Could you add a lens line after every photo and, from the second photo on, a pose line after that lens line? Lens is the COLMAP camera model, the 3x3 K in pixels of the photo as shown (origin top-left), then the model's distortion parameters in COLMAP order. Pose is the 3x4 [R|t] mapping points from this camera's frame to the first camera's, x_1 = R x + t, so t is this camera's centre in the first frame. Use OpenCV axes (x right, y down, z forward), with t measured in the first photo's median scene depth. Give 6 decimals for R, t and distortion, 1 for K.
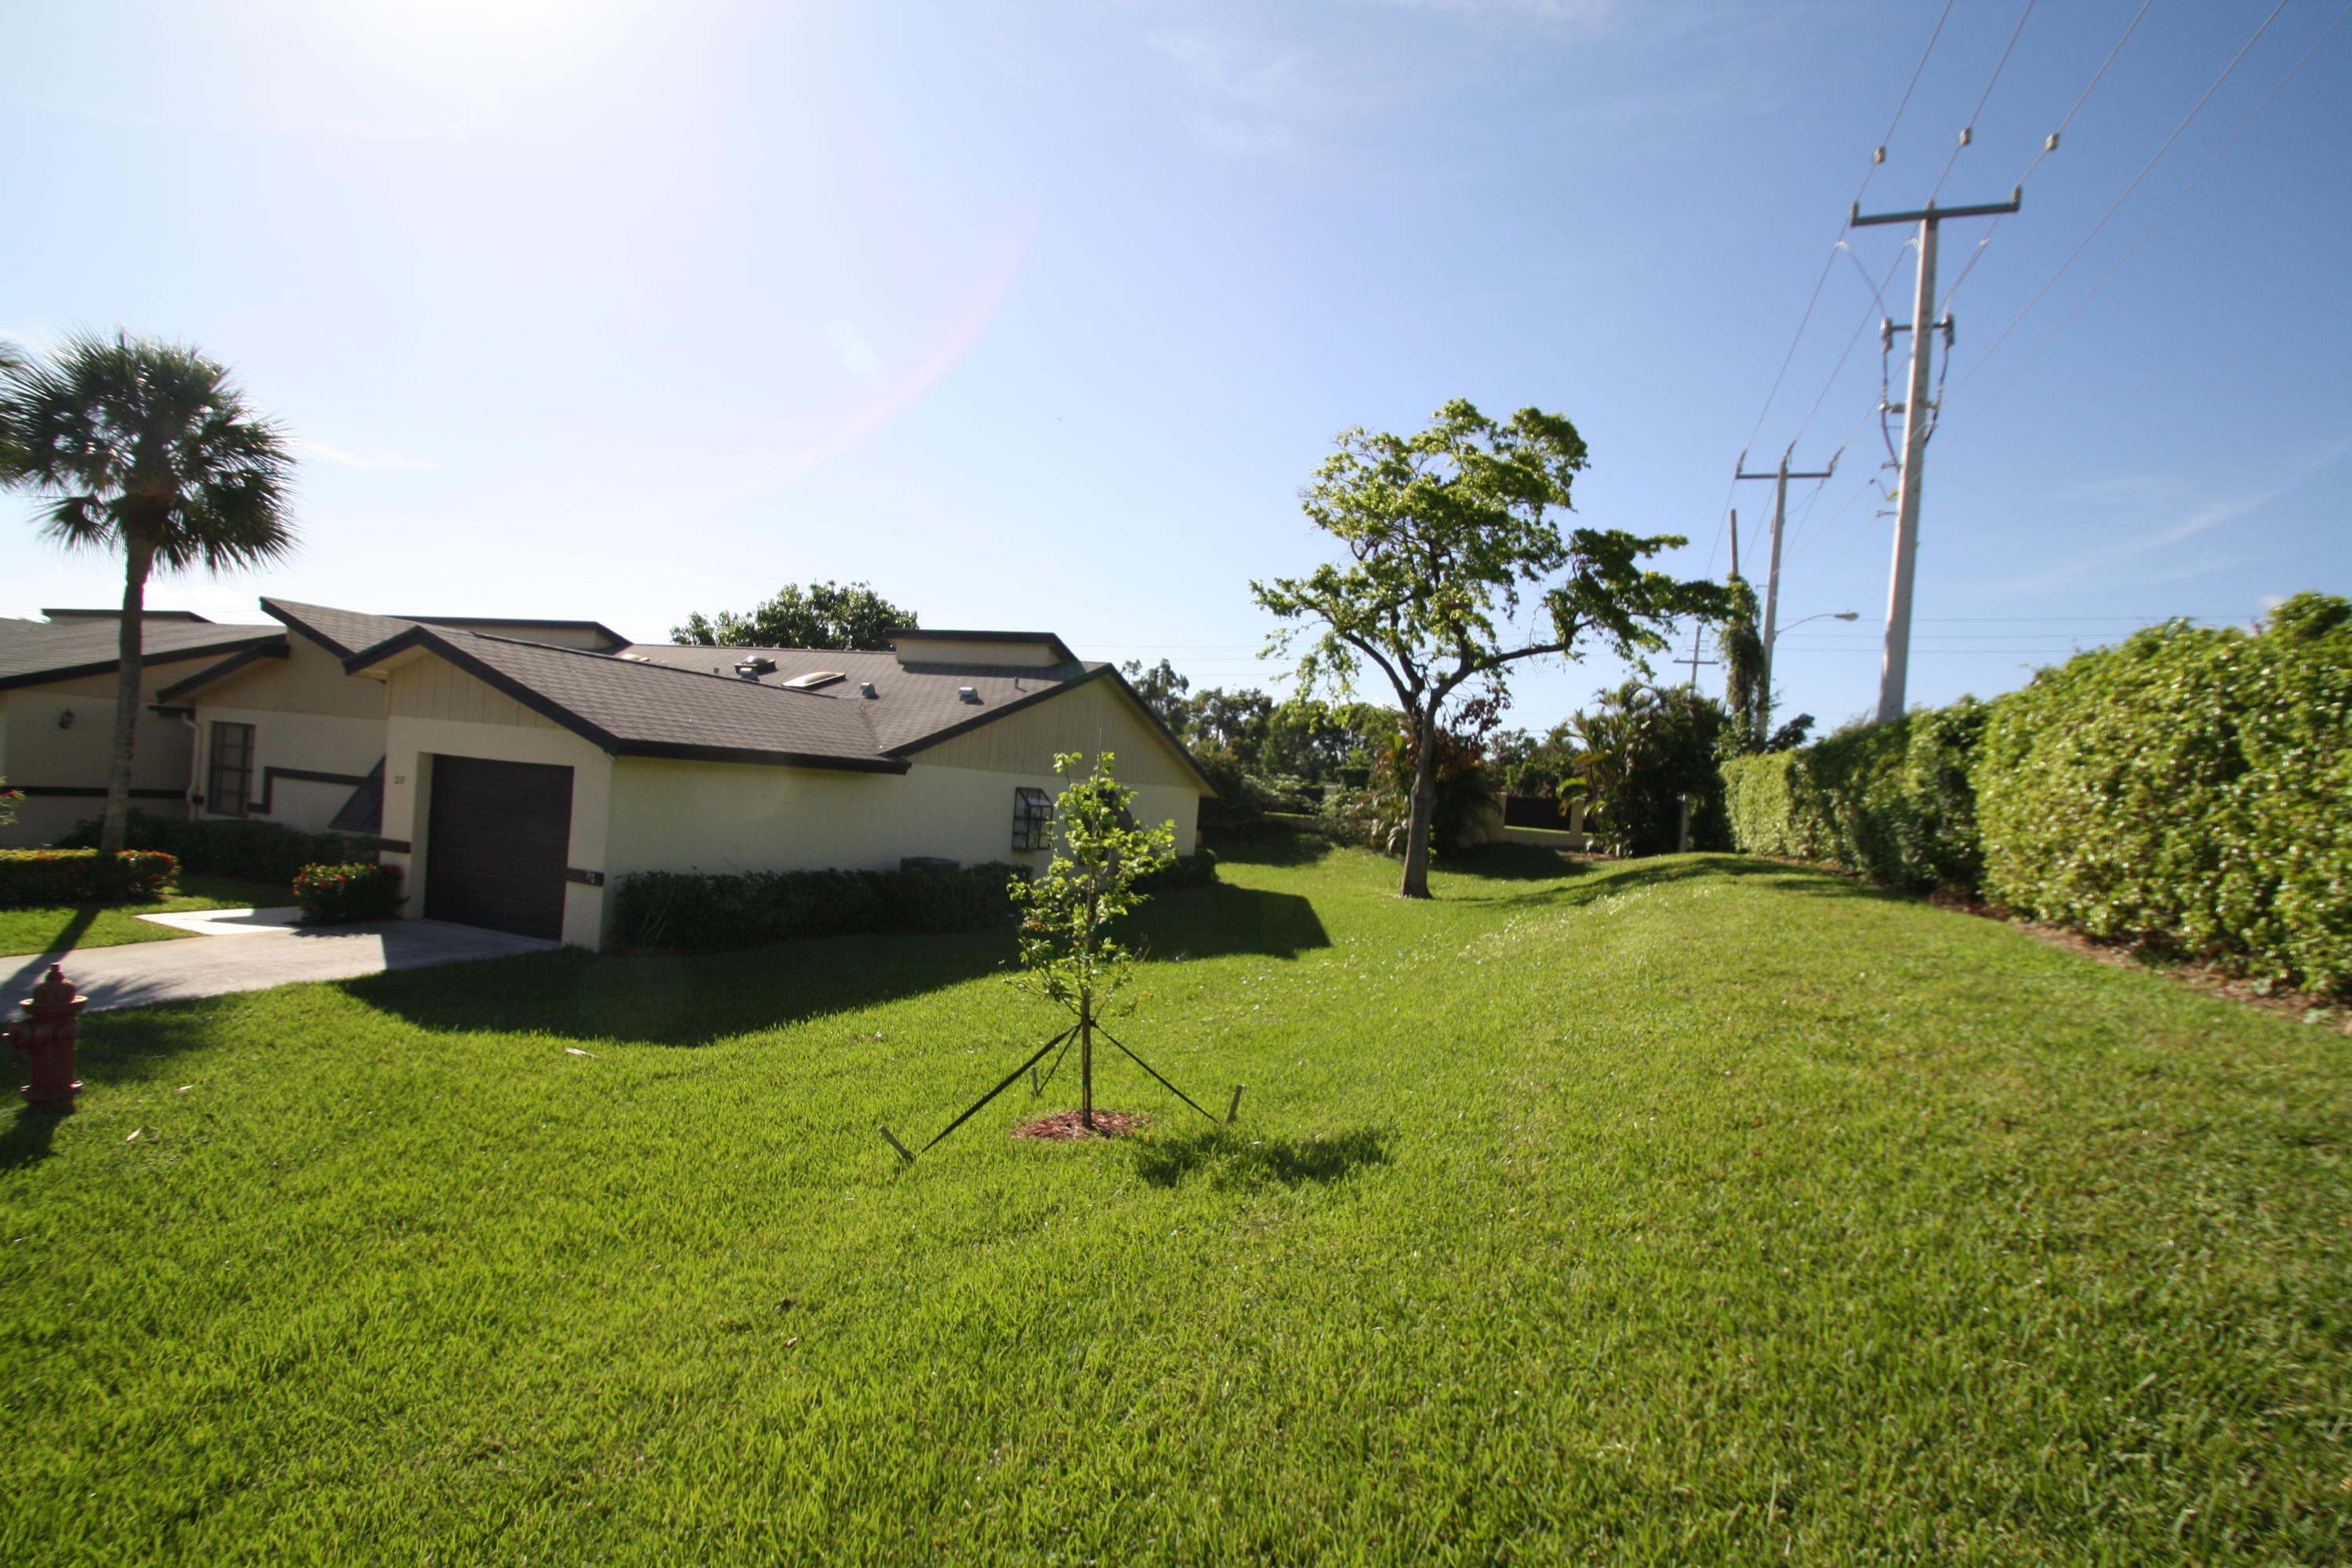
lens RADIAL K [[1102.2, 0, 1176.0], [0, 1102.2, 784.0], [0, 0, 1]] dist [-0.003296, -0.000994]
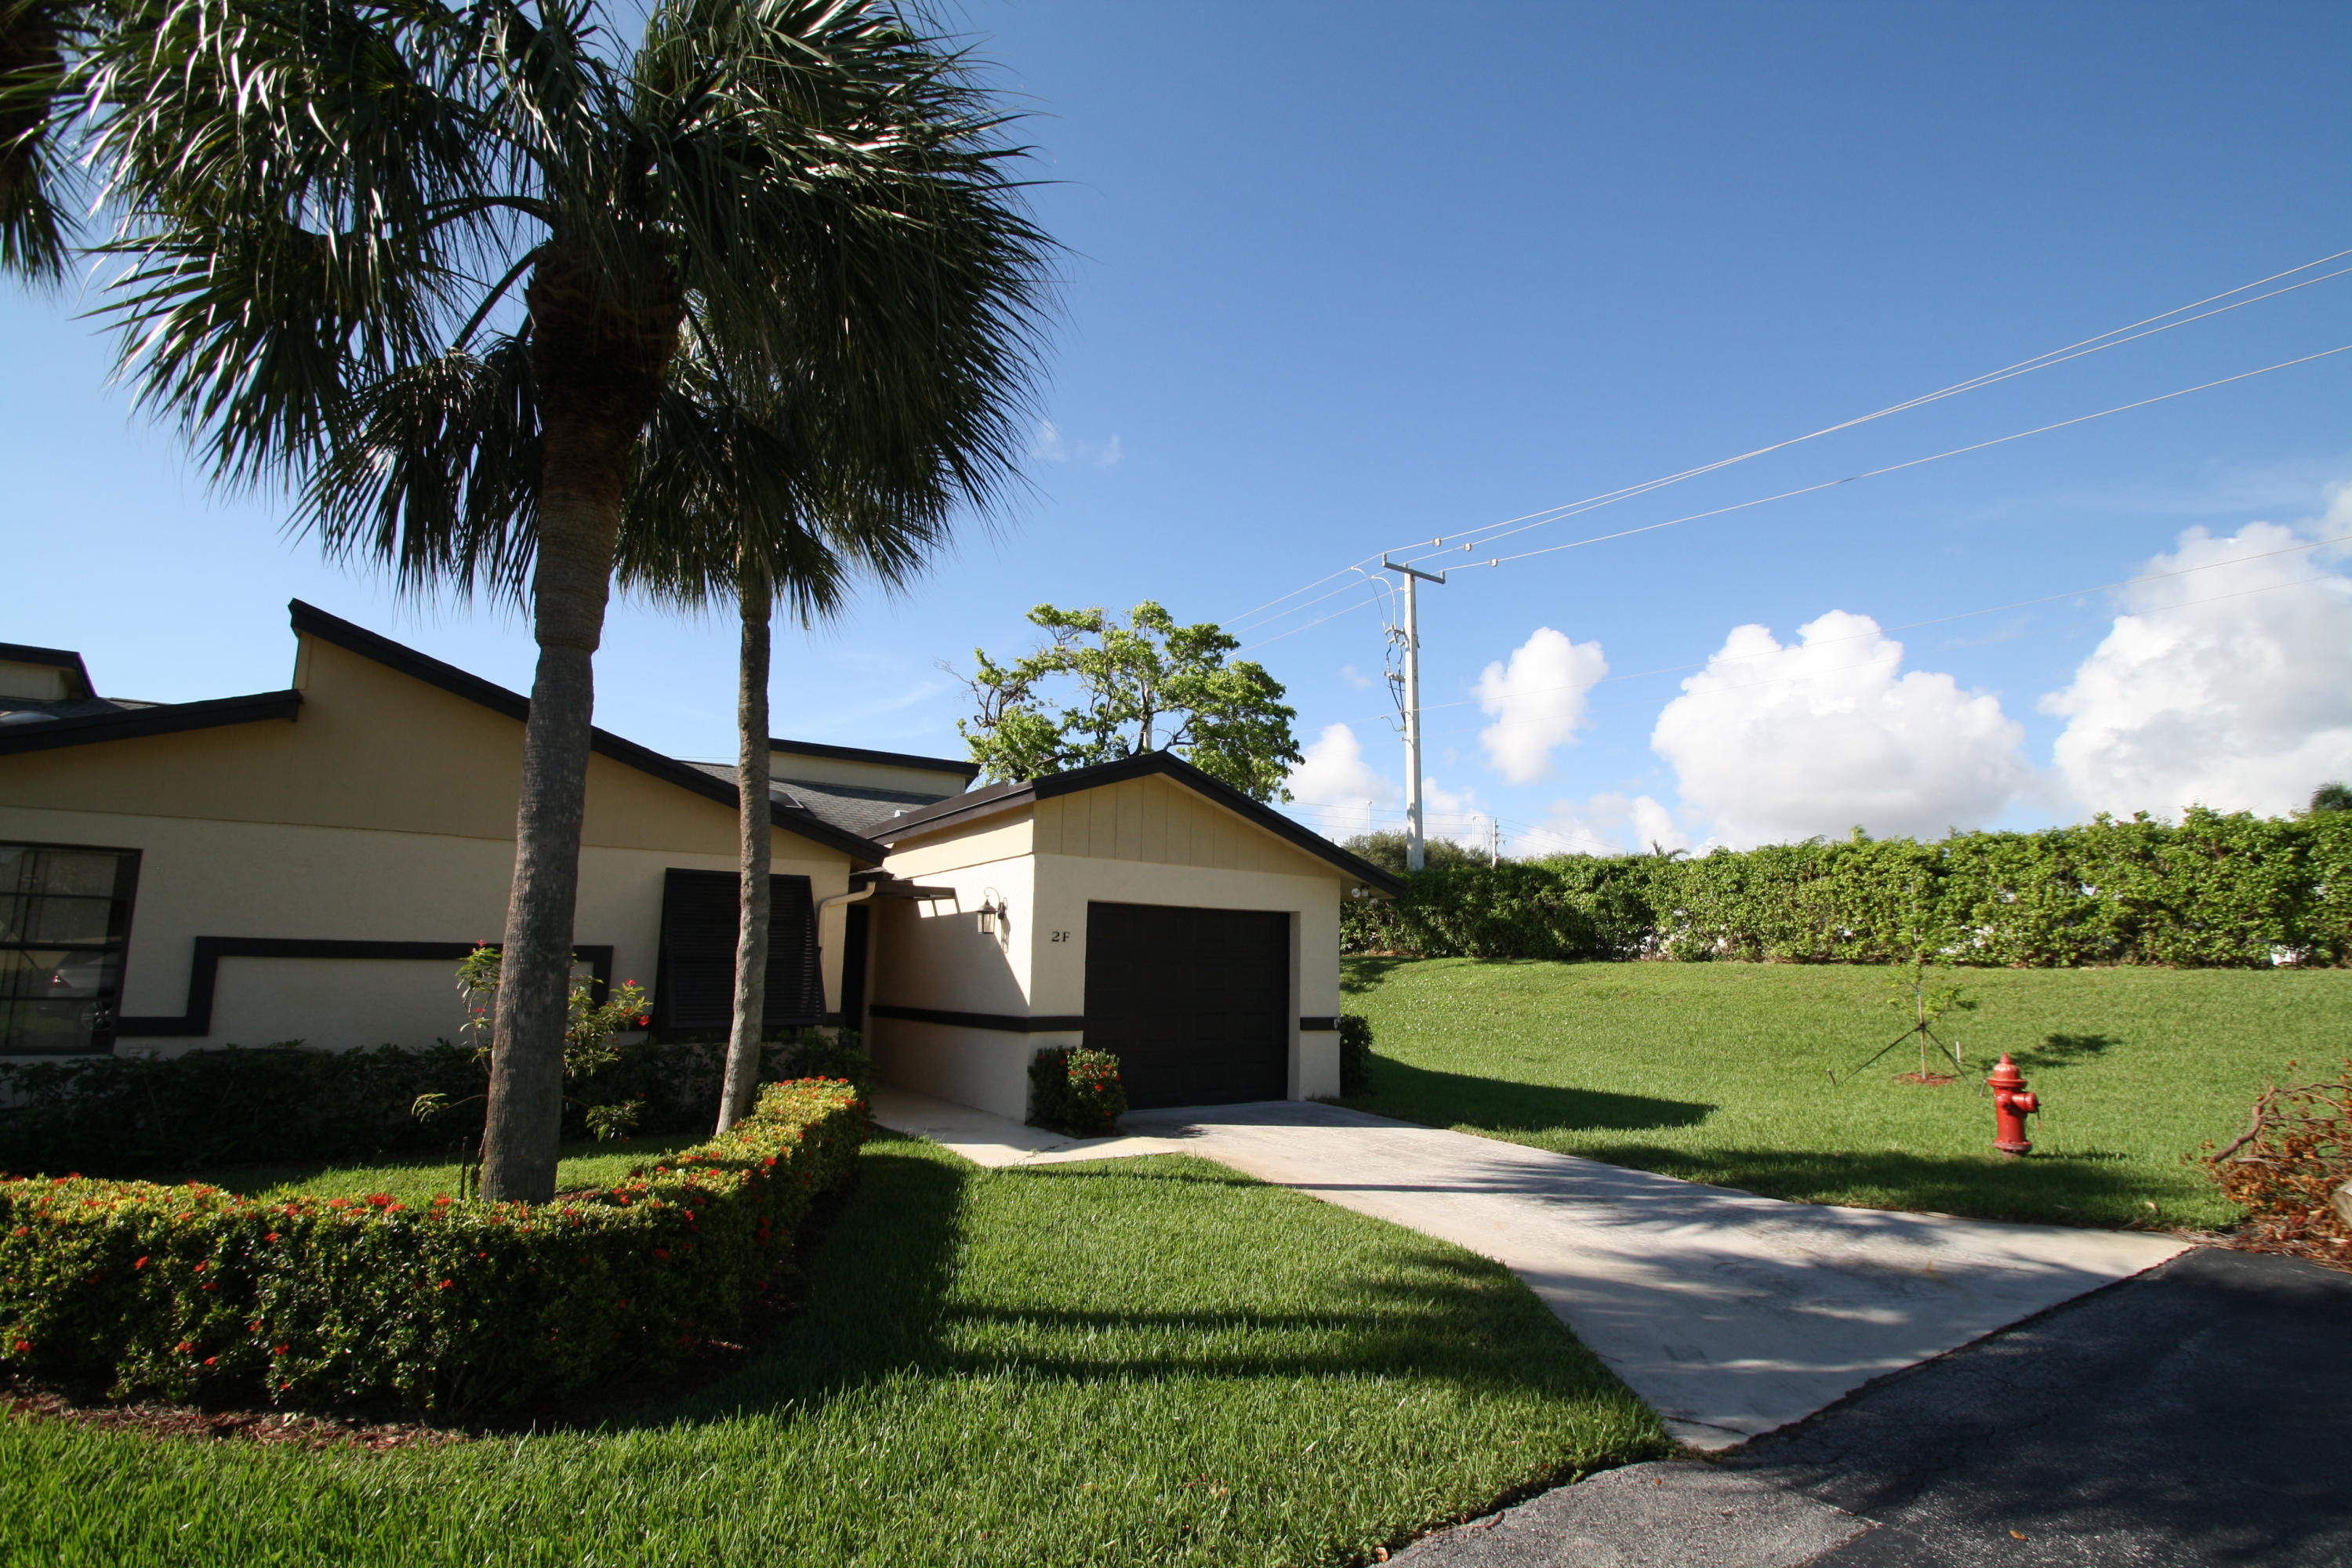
lens RADIAL K [[1102.2, 0, 1176.0], [0, 1102.2, 784.0], [0, 0, 1]] dist [-0.003296, -0.000994]
pose [[0.564580, 0.066076, 0.822729, -0.986973], [0.024268, 0.995031, -0.096567, -0.025439], [-0.825021, 0.074485, 0.560171, 0.373249]]
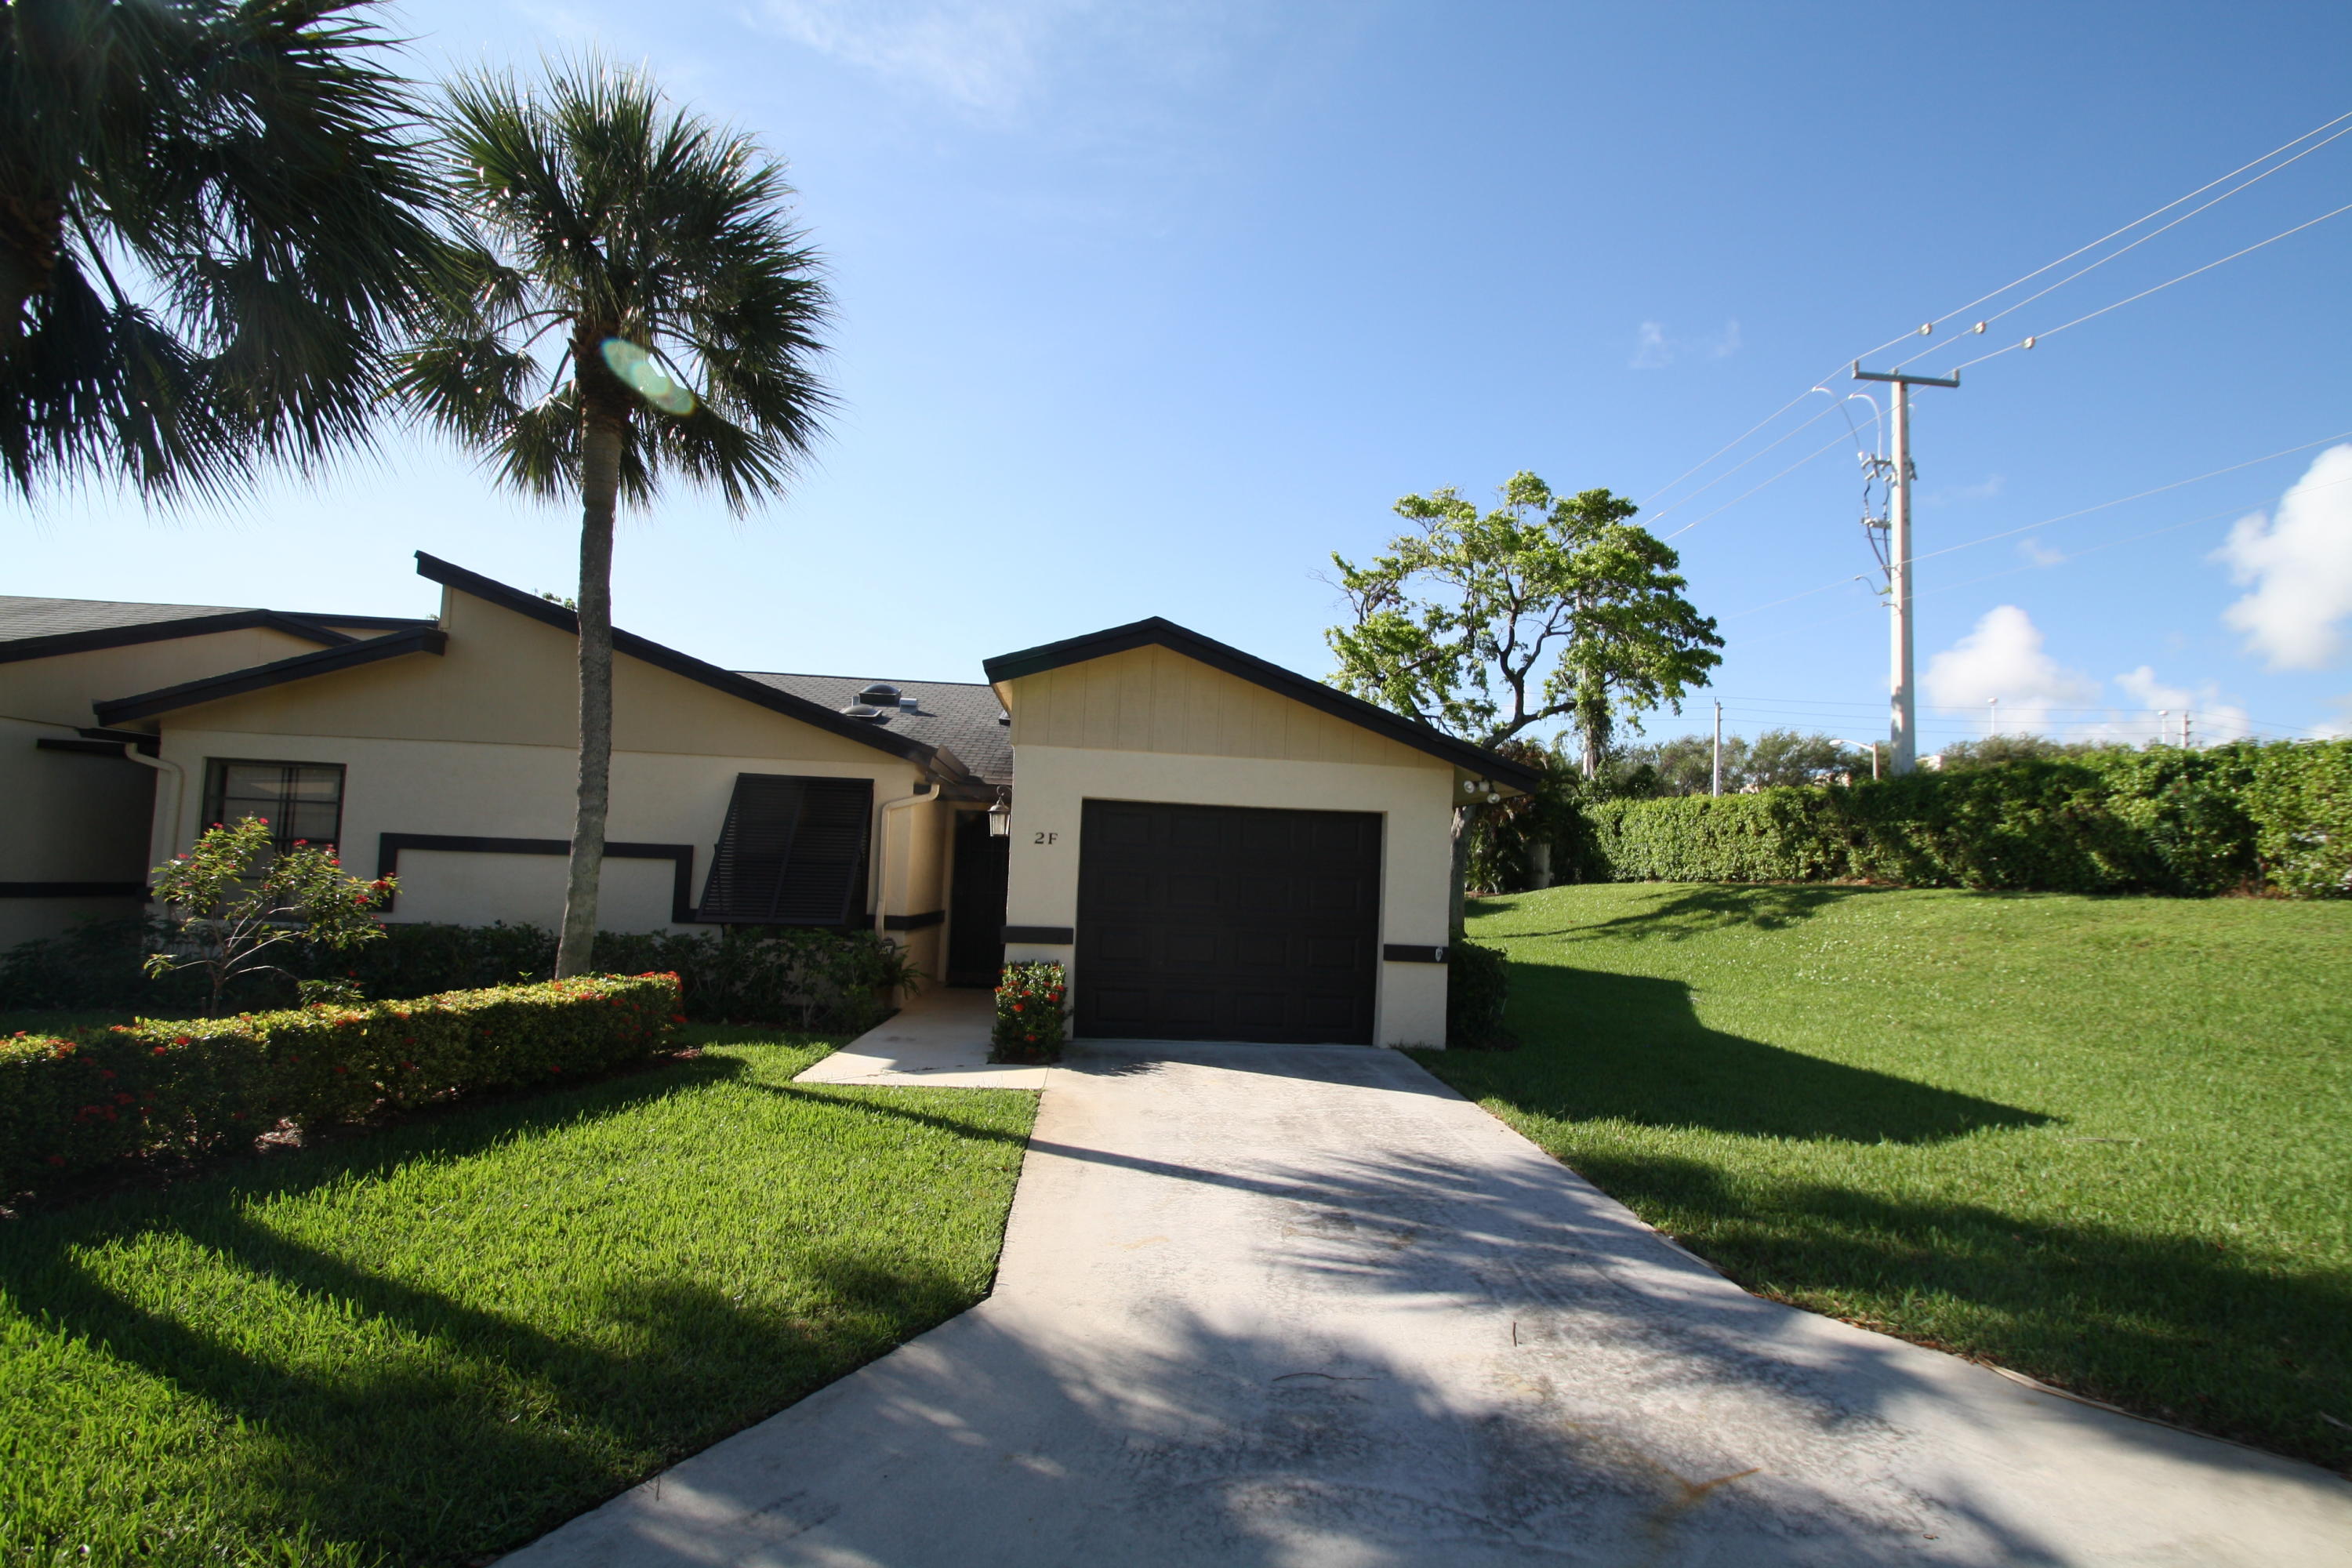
lens RADIAL K [[1090.1, 0, 1187.6], [0, 1090.1, 789.0], [0, 0, 1]] dist [0.029183, -0.026181]
pose [[0.887104, -0.006454, 0.461524, -0.707785], [0.028038, 0.998809, -0.039925, -0.003252], [-0.460717, 0.048358, 0.886229, 0.270309]]
